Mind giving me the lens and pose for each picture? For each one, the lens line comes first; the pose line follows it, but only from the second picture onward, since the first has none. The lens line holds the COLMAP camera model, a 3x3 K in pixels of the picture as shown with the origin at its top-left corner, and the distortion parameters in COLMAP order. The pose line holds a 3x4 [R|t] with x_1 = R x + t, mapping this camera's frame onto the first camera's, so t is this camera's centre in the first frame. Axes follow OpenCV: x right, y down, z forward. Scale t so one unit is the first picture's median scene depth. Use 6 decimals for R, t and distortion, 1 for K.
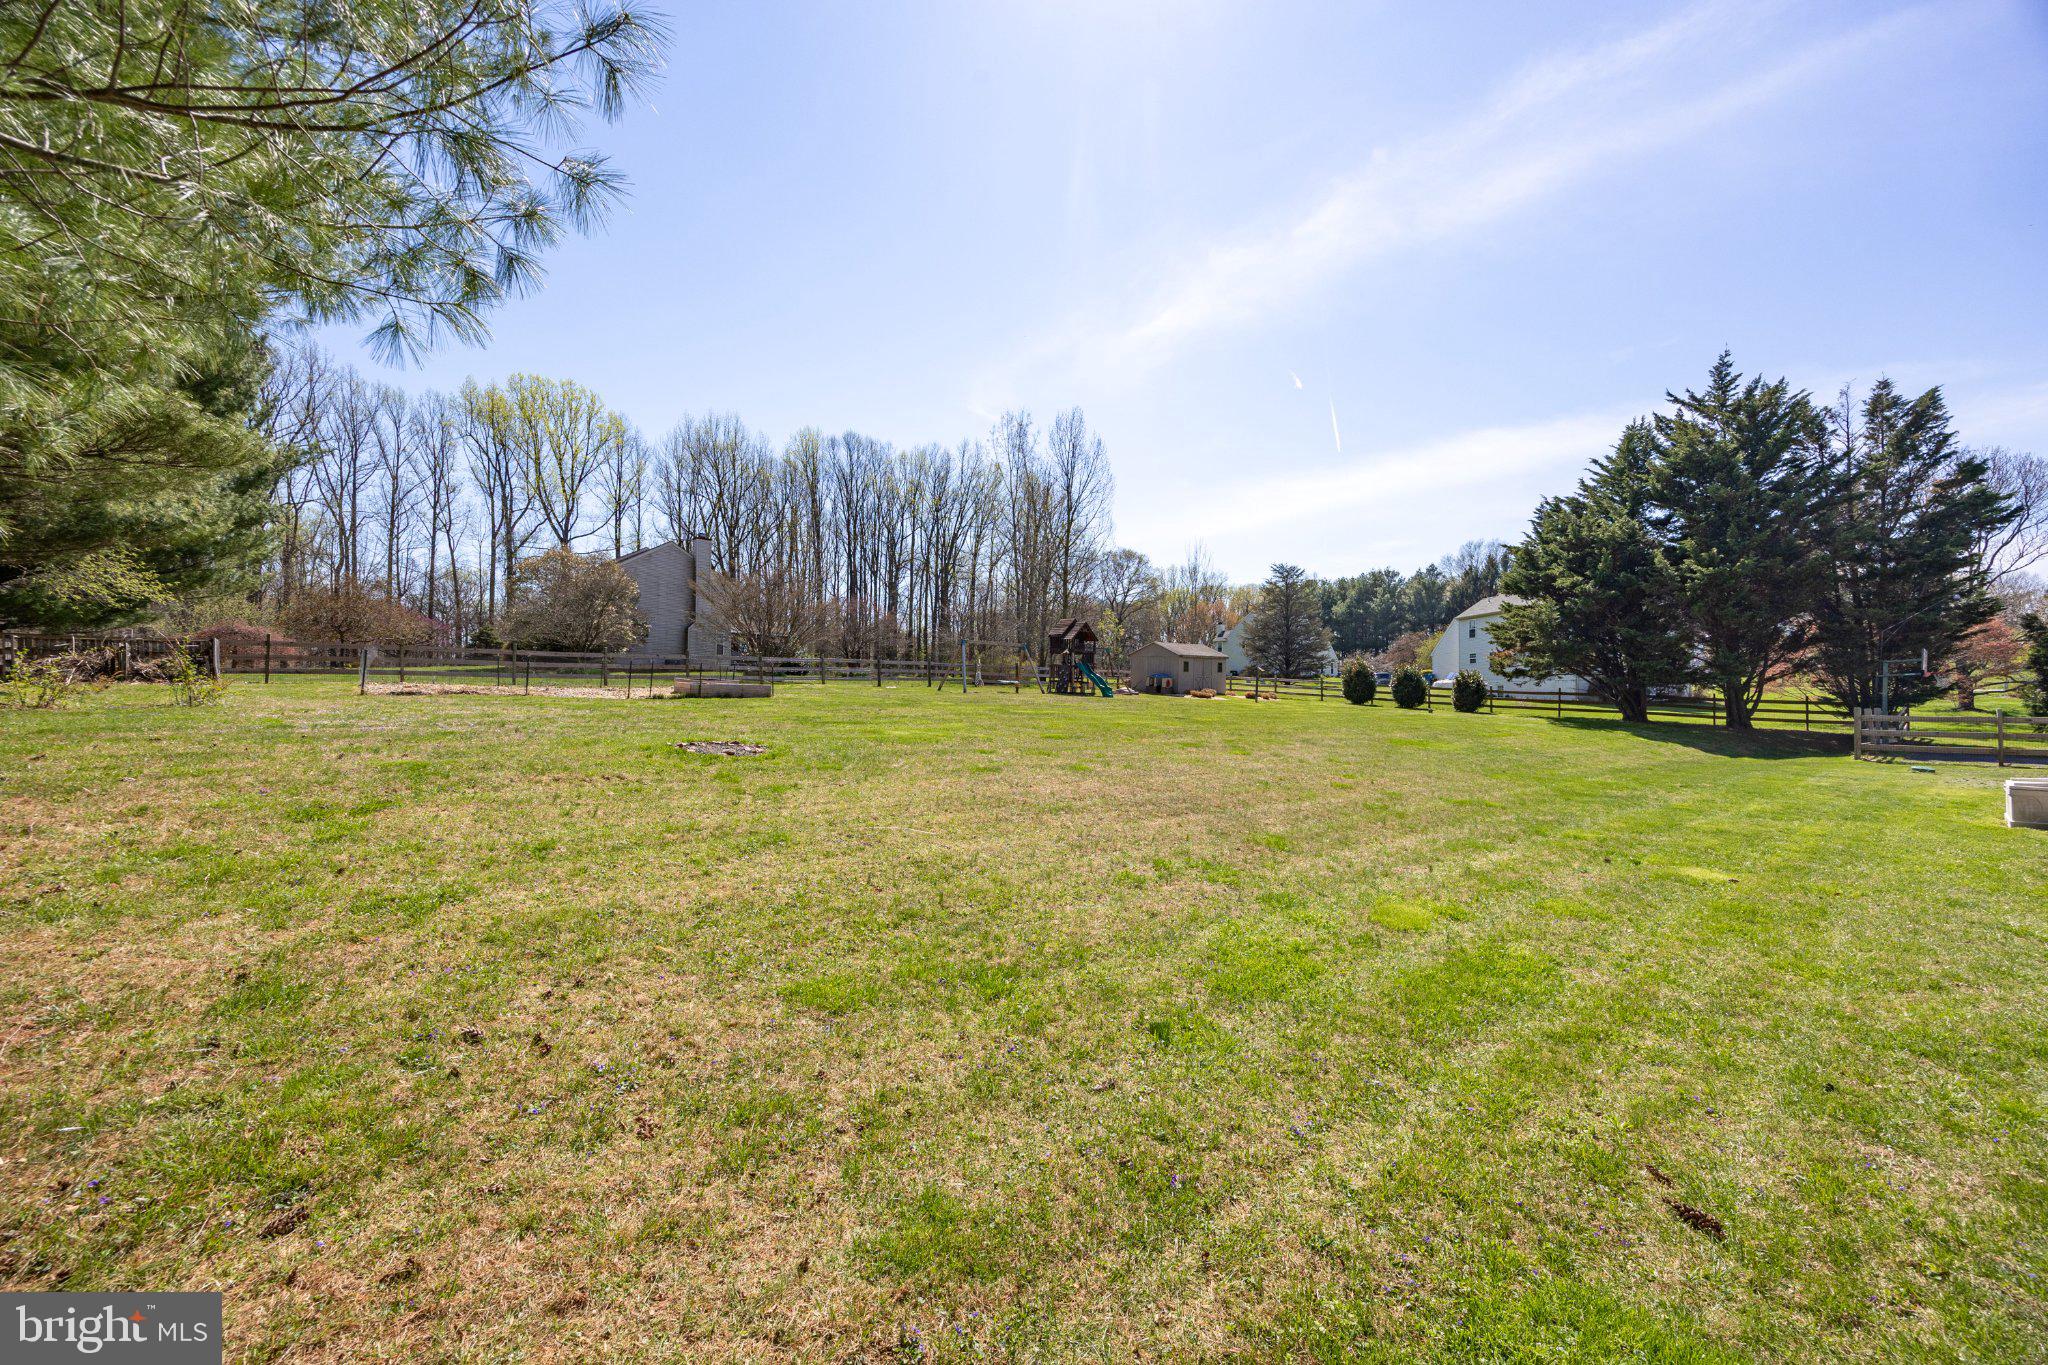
lens RADIAL K [[815.5, 0, 1021.8], [0, 815.5, 654.5], [0, 0, 1]] dist [0.001696, 0.000041]
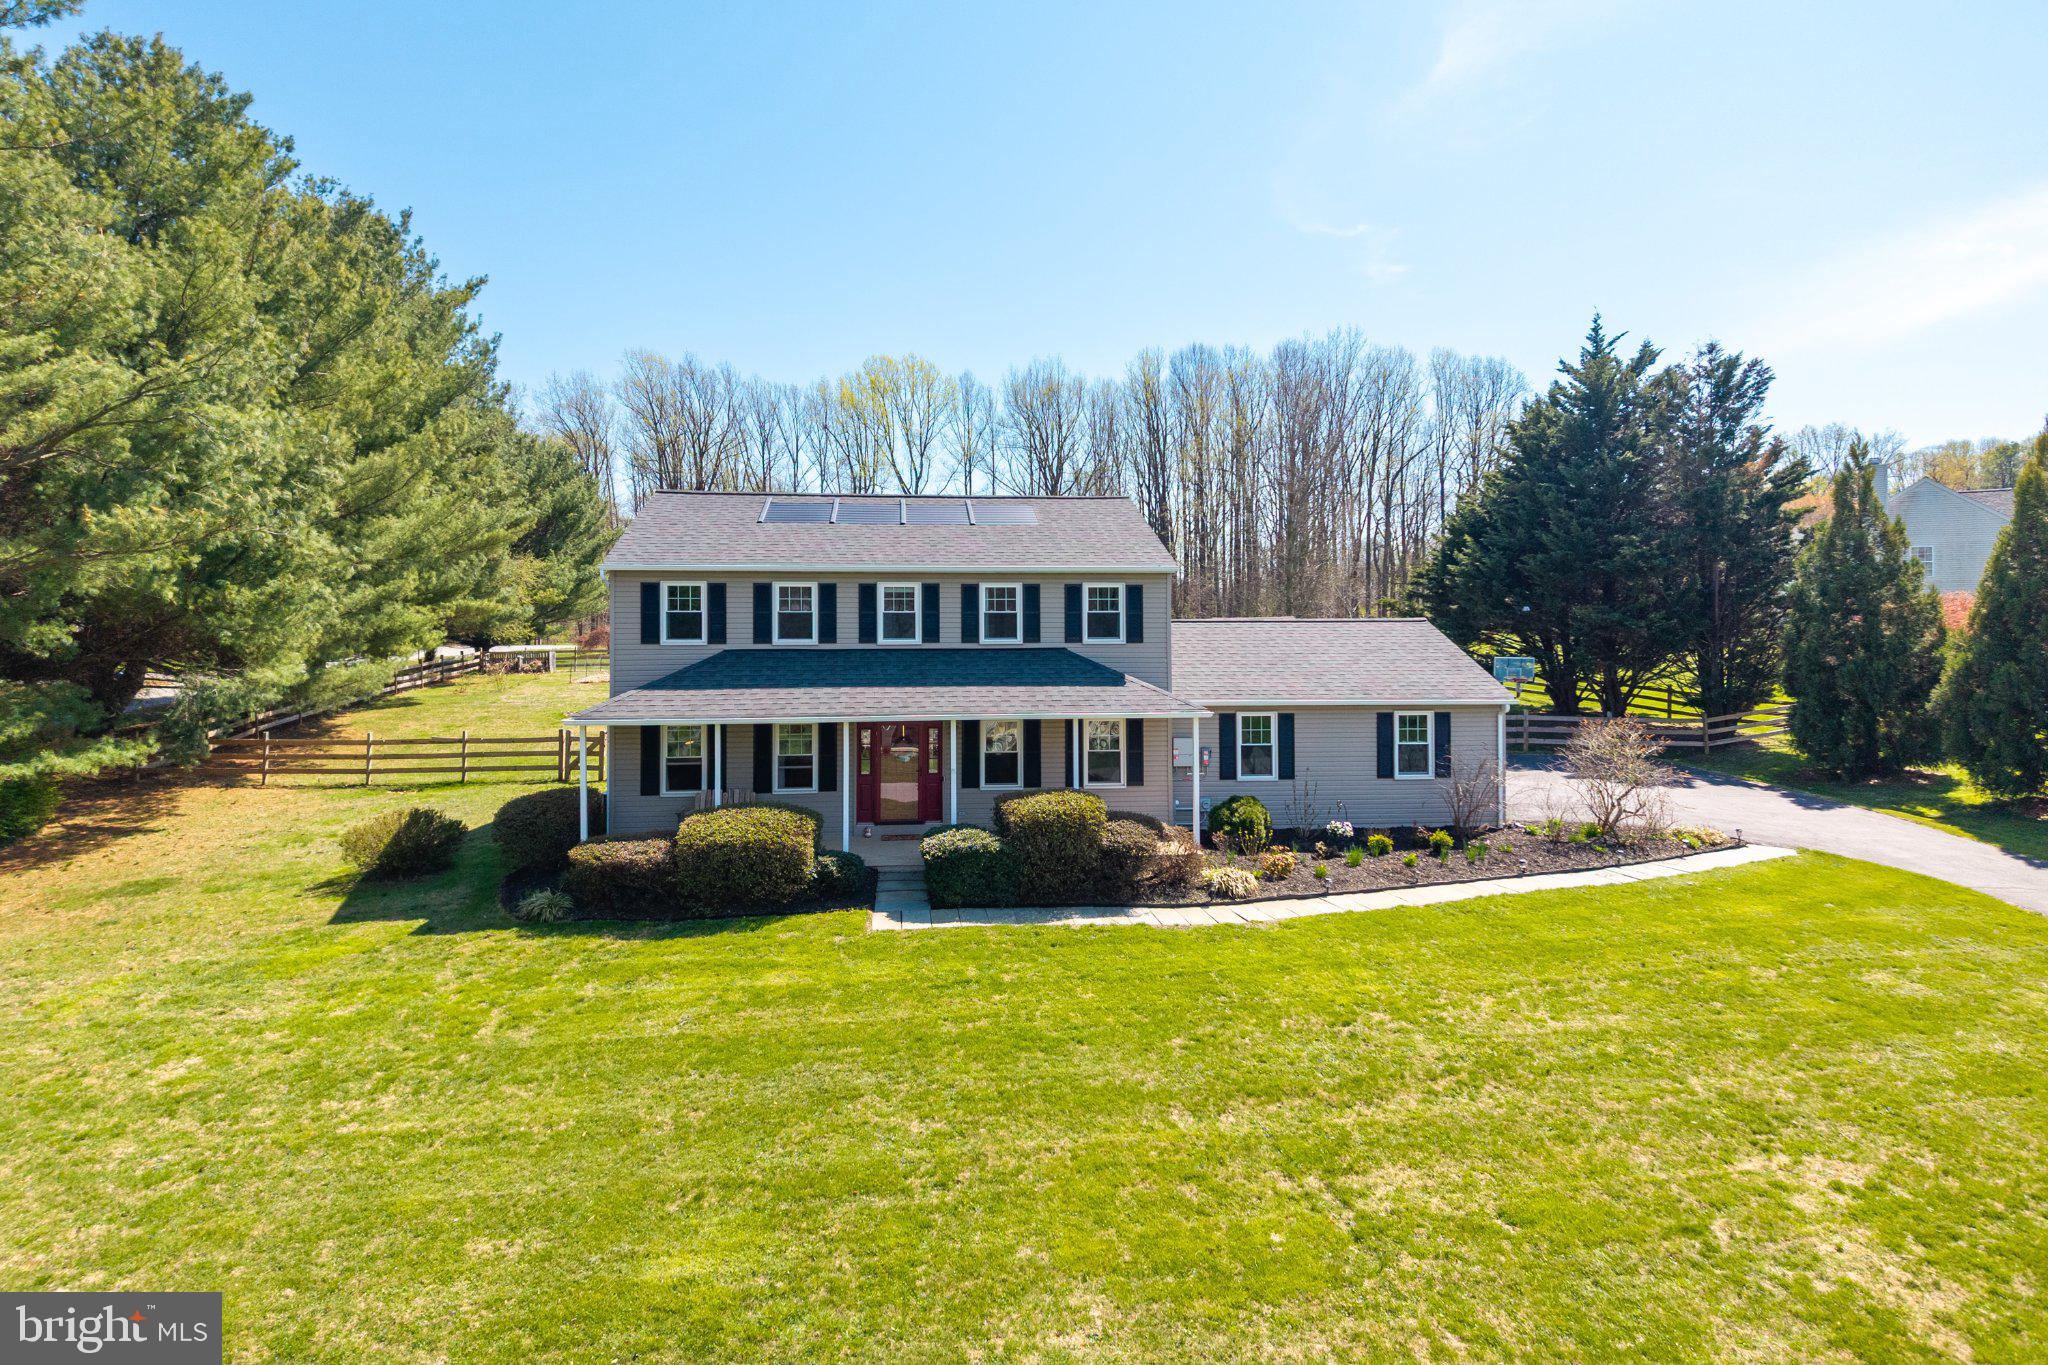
lens RADIAL K [[1207.4, 0, 996.7], [0, 1207.4, 627.8], [0, 0, 1]] dist [0.040023, -0.048059]
pose [[0.812387, -0.013324, -0.582966, 0.427879], [0.043044, 0.998382, 0.037165, -0.036782], [0.581527, -0.055285, 0.811646, -0.206676]]
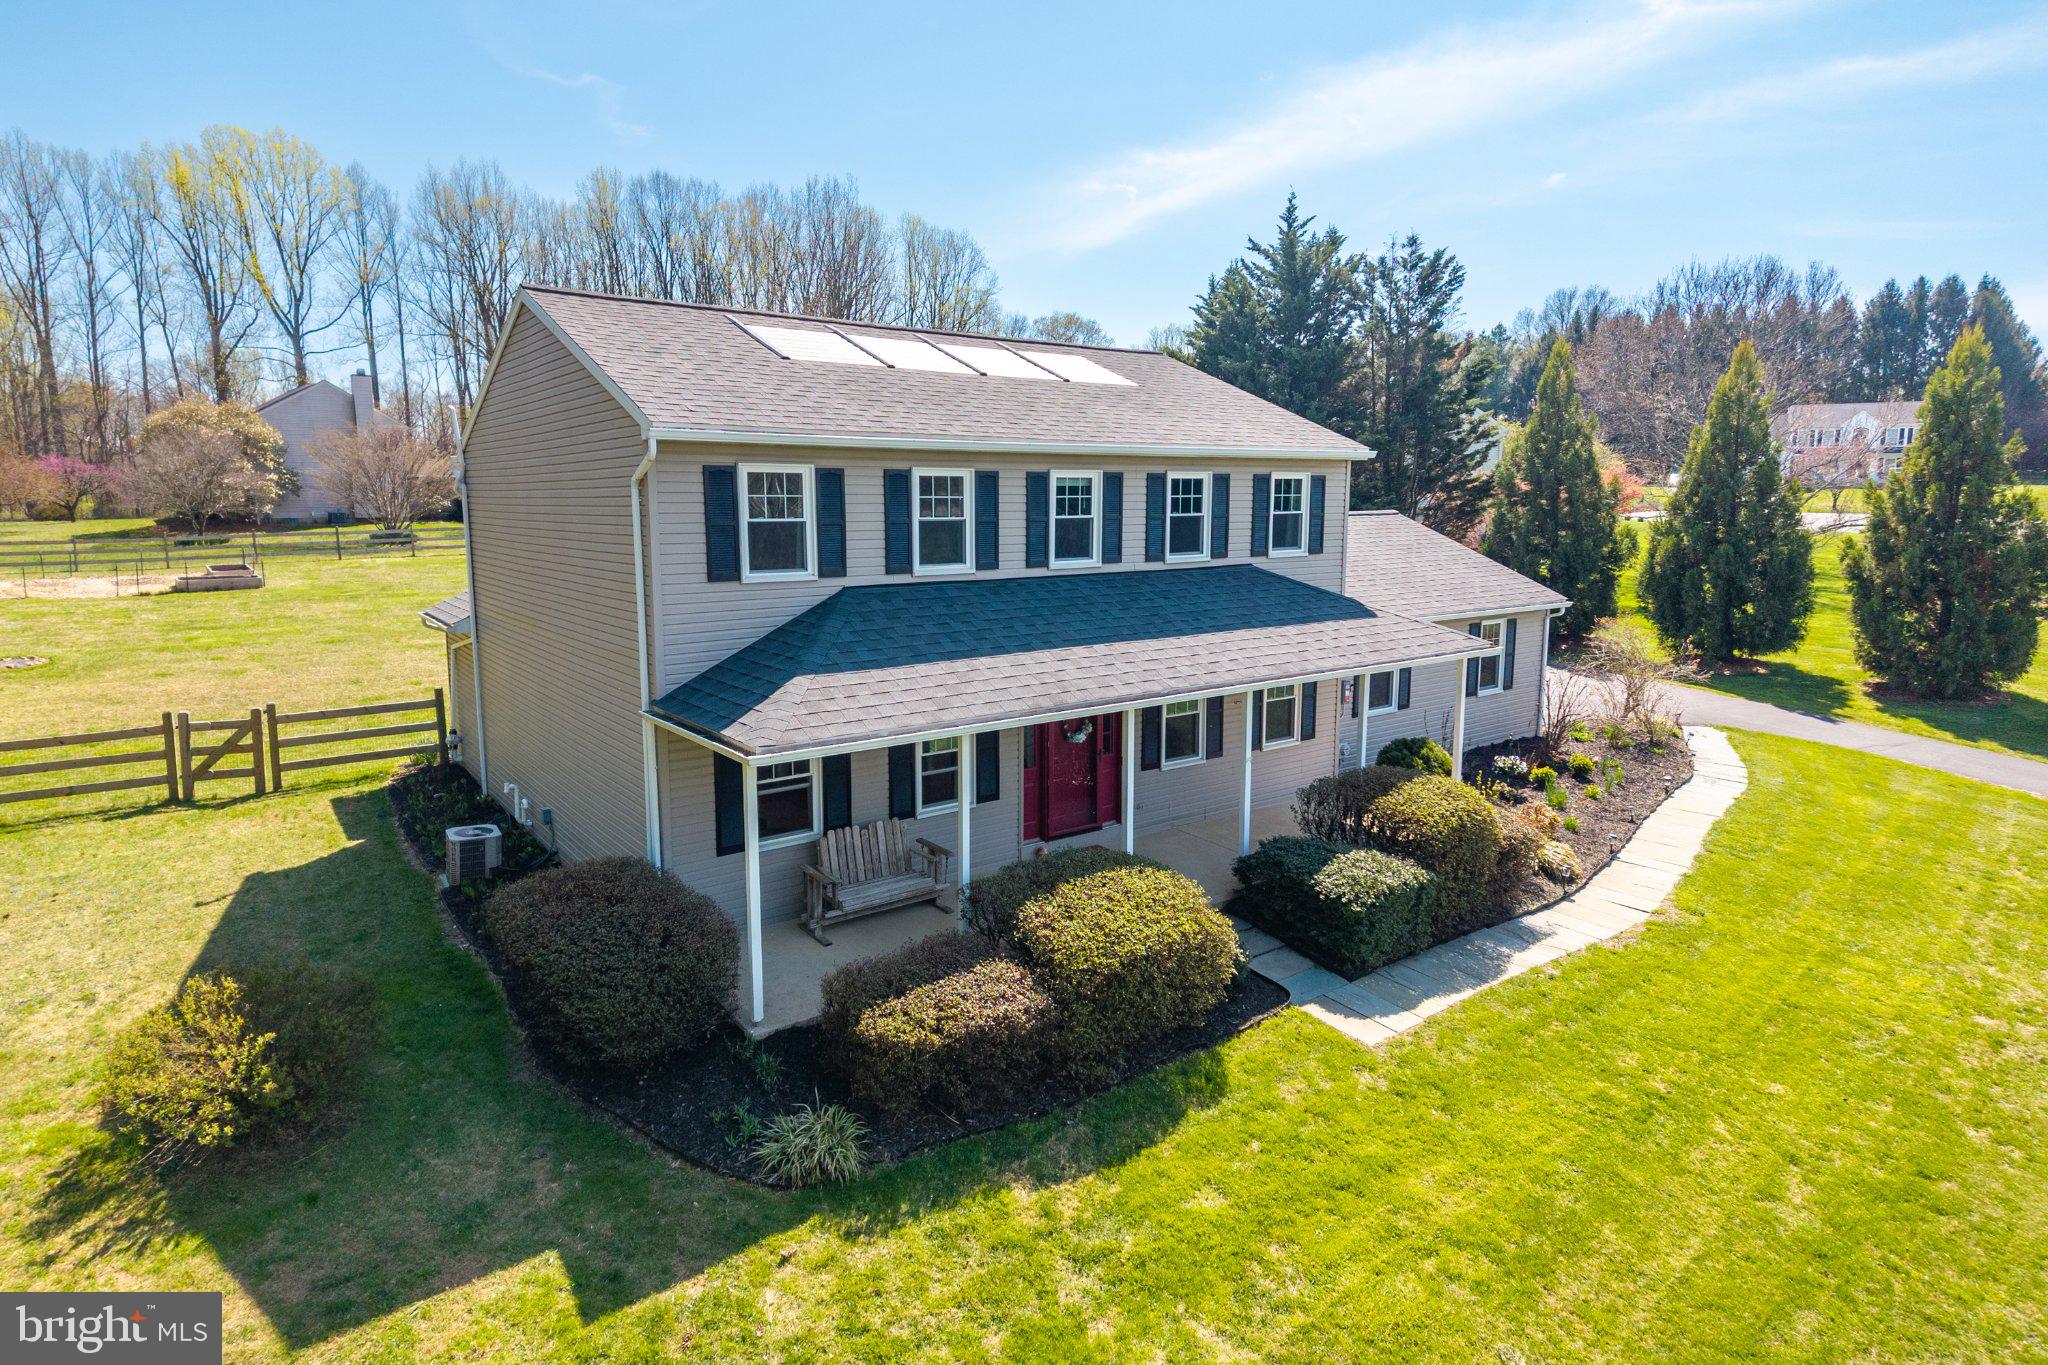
lens RADIAL K [[1187.5, 0, 1043.1], [0, 1187.5, 641.5], [0, 0, 1]] dist [0.035176, -0.047625]
pose [[0.998108, -0.003126, -0.061404, 0.250760], [0.014098, 0.983734, 0.179076, -0.044655], [0.059845, -0.179603, 0.981917, -0.170944]]
